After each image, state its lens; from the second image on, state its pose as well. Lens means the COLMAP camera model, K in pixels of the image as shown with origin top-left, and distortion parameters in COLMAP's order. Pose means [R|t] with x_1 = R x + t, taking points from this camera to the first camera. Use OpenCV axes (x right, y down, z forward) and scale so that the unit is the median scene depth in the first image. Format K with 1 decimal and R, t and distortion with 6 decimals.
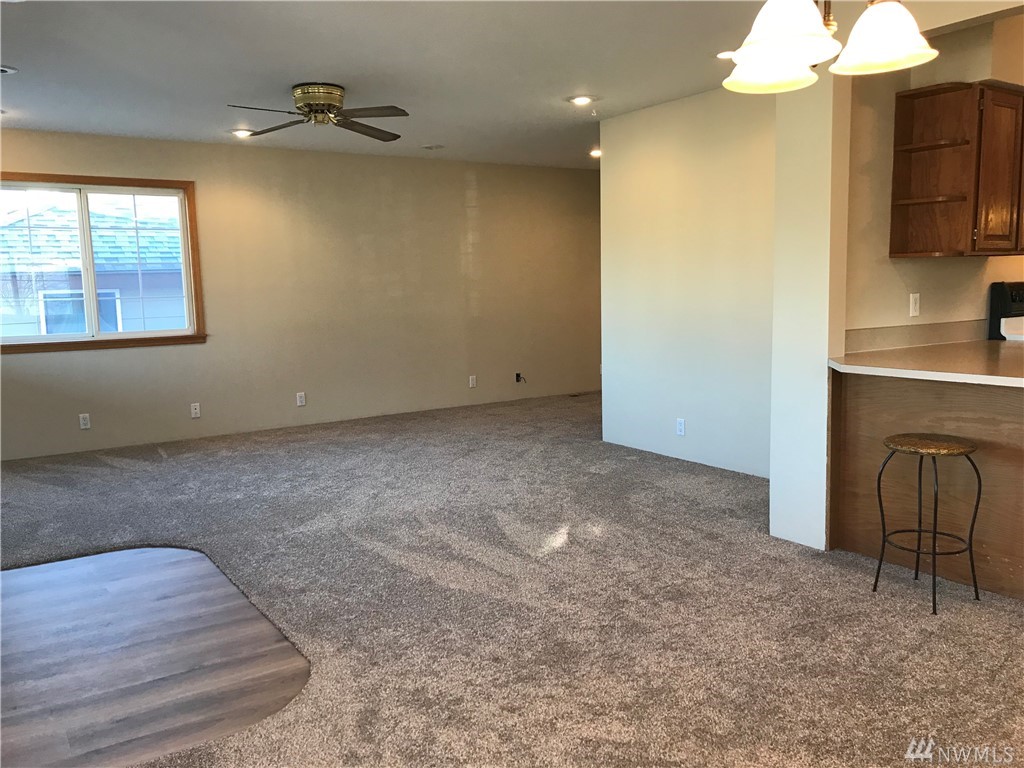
lens RADIAL K [[835.0, 0, 516.1], [0, 835.0, 381.9], [0, 0, 1]] dist [0.067034, -0.090988]
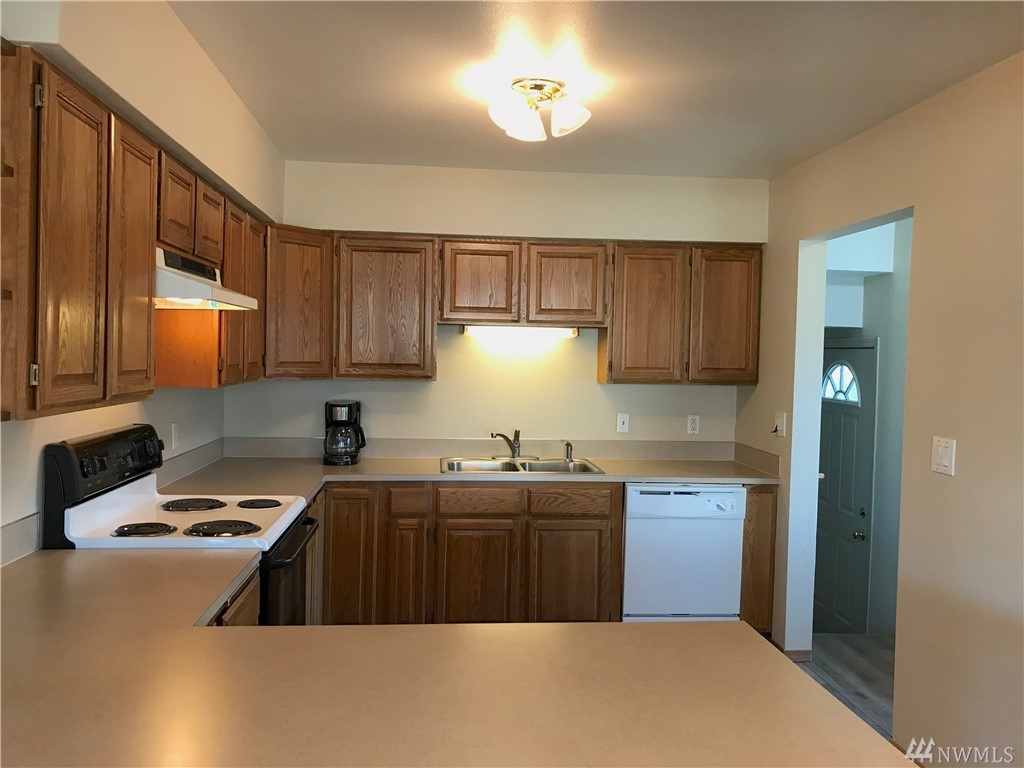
lens RADIAL K [[835.0, 0, 516.1], [0, 835.0, 381.9], [0, 0, 1]] dist [0.067034, -0.090988]
pose [[0.472114, 0.009665, 0.881484, 0.261992], [0.076474, 0.995721, -0.051876, -0.126087], [-0.878214, 0.091903, 0.469355, 0.552786]]
